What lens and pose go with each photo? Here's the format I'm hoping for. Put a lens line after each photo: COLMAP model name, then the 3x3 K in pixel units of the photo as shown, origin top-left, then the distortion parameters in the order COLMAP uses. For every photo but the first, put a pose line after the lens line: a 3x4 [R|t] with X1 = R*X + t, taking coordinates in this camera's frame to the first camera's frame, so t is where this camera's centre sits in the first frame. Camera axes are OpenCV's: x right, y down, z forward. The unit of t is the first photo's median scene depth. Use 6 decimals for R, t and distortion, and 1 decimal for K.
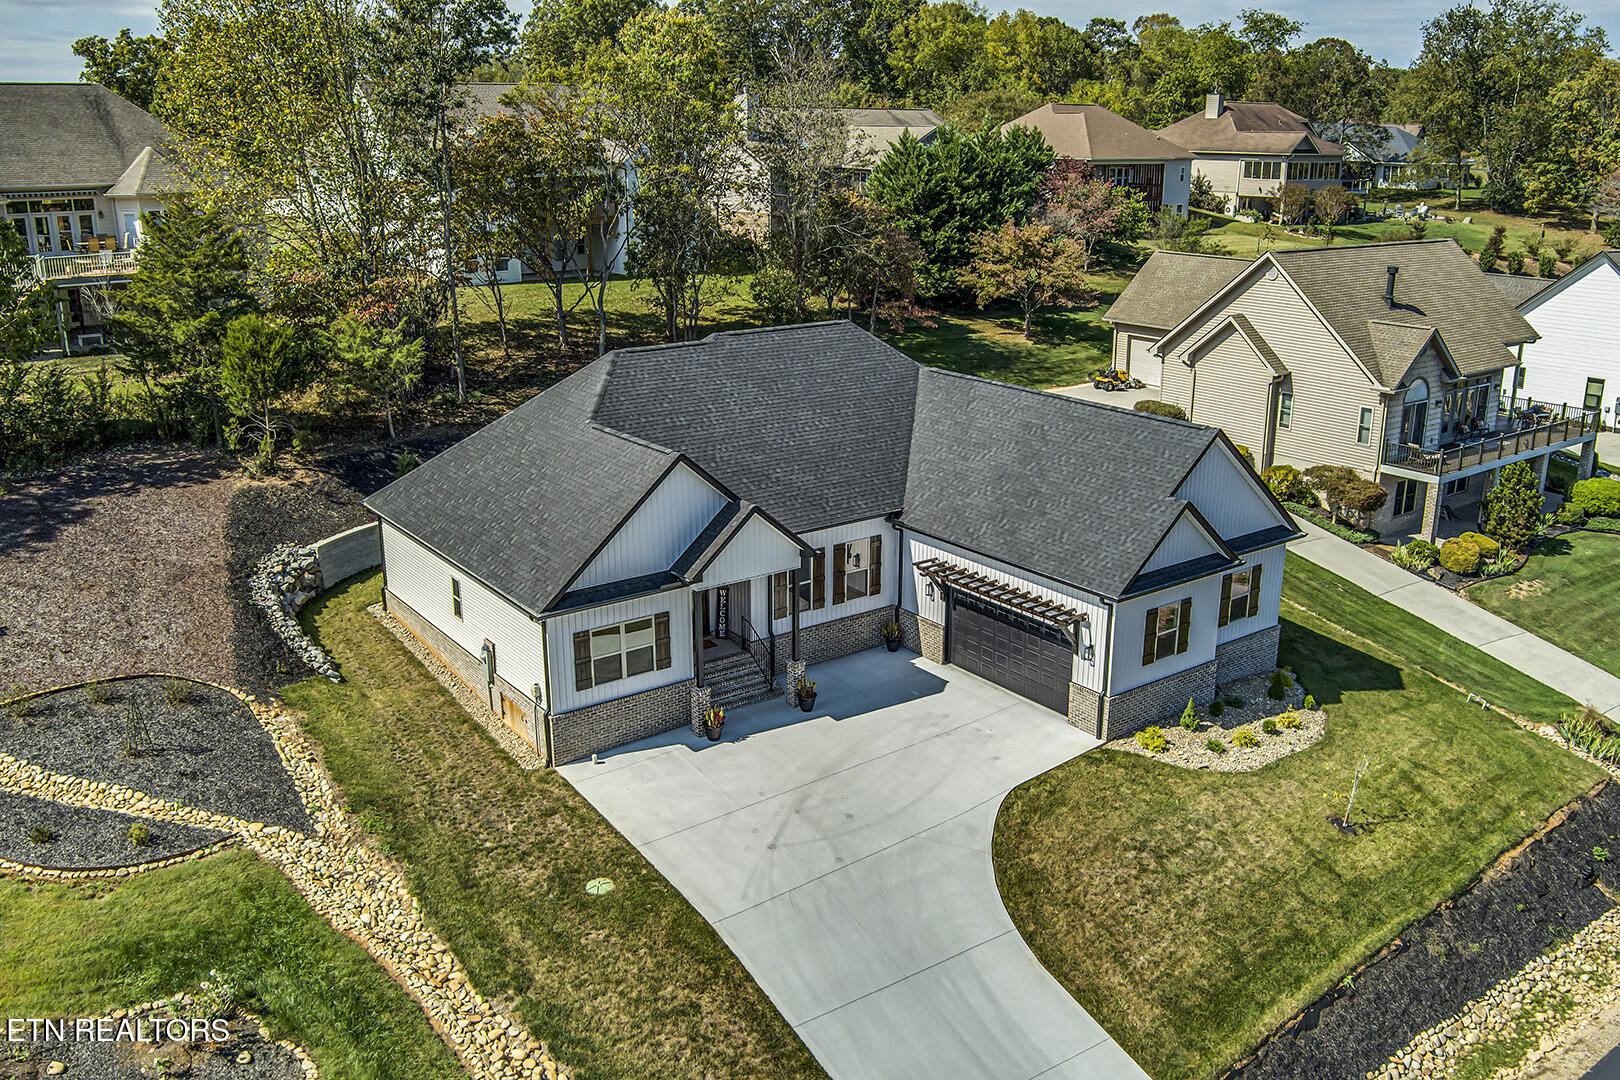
lens RADIAL K [[1348.0, 0, 806.5], [0, 1348.0, 538.1], [0, 0, 1]] dist [-0.070899, 0.017278]
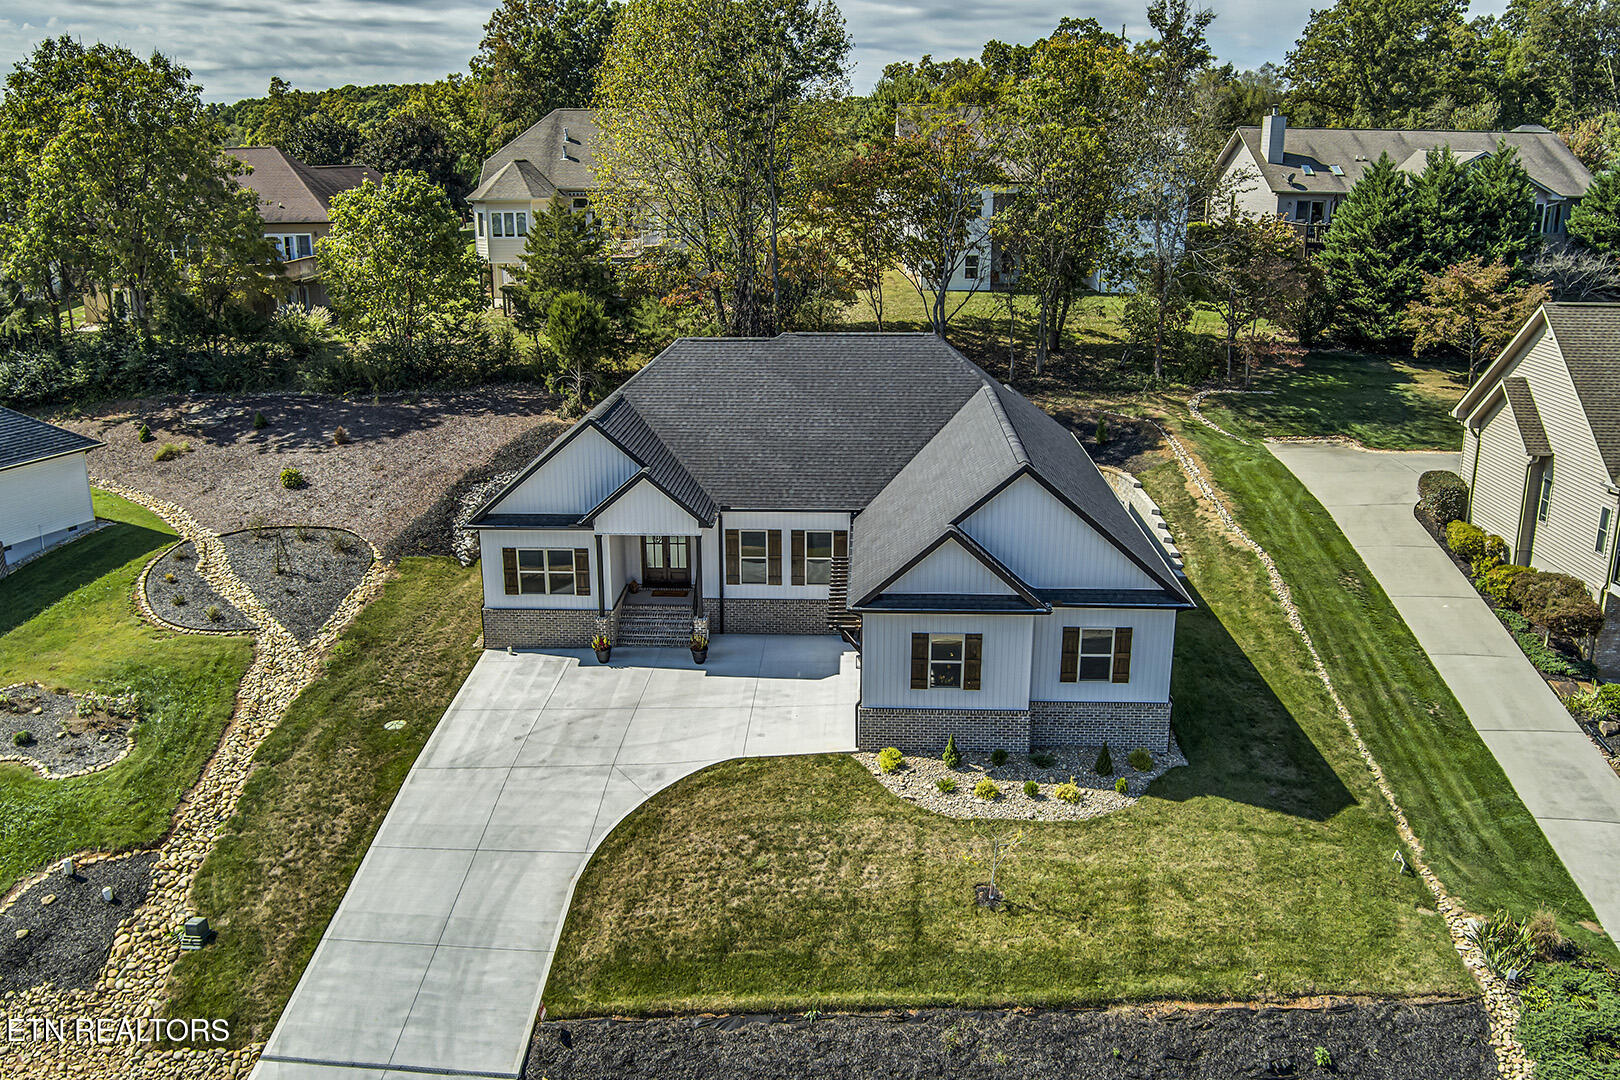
lens RADIAL K [[1348.0, 0, 806.5], [0, 1348.0, 538.1], [0, 0, 1]] dist [-0.070899, 0.017278]
pose [[0.778519, 0.173388, -0.603196, 0.779853], [-0.180443, 0.982340, 0.049481, -0.050771], [0.601123, 0.070321, 0.796057, 0.149897]]
